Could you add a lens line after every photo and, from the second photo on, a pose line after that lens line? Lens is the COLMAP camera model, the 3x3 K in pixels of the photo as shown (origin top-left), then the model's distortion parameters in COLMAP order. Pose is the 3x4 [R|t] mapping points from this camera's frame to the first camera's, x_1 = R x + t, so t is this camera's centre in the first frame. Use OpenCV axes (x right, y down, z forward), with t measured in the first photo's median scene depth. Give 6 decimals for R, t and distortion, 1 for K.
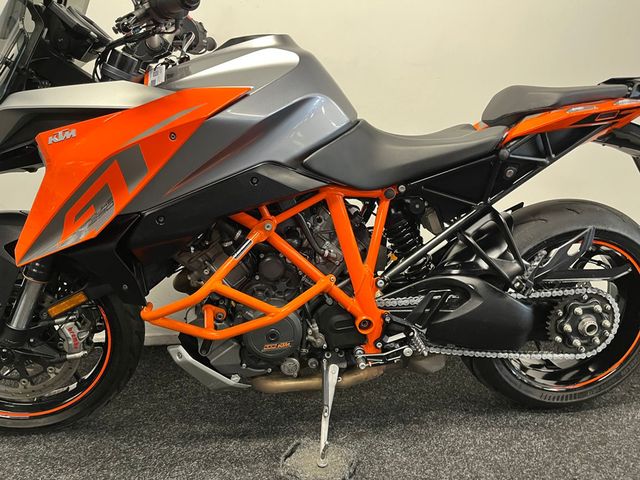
lens RADIAL K [[478.1, 0, 320.0], [0, 478.1, 240.0], [0, 0, 1]] dist [0.080480, -0.087656]
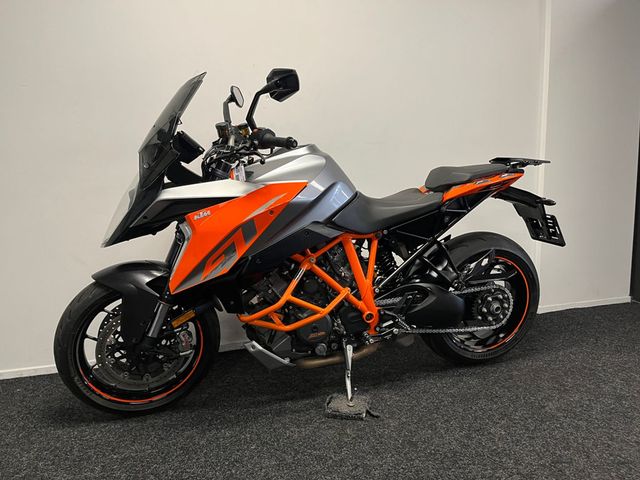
lens RADIAL K [[479.0, 0, 311.8], [0, 479.0, 248.8], [0, 0, 1]] dist [0.094350, -0.079072]
pose [[0.984718, -0.059916, 0.163528, -0.344092], [0.066289, 0.997228, -0.033793, -0.010534], [-0.161050, 0.044116, 0.985960, -0.570754]]
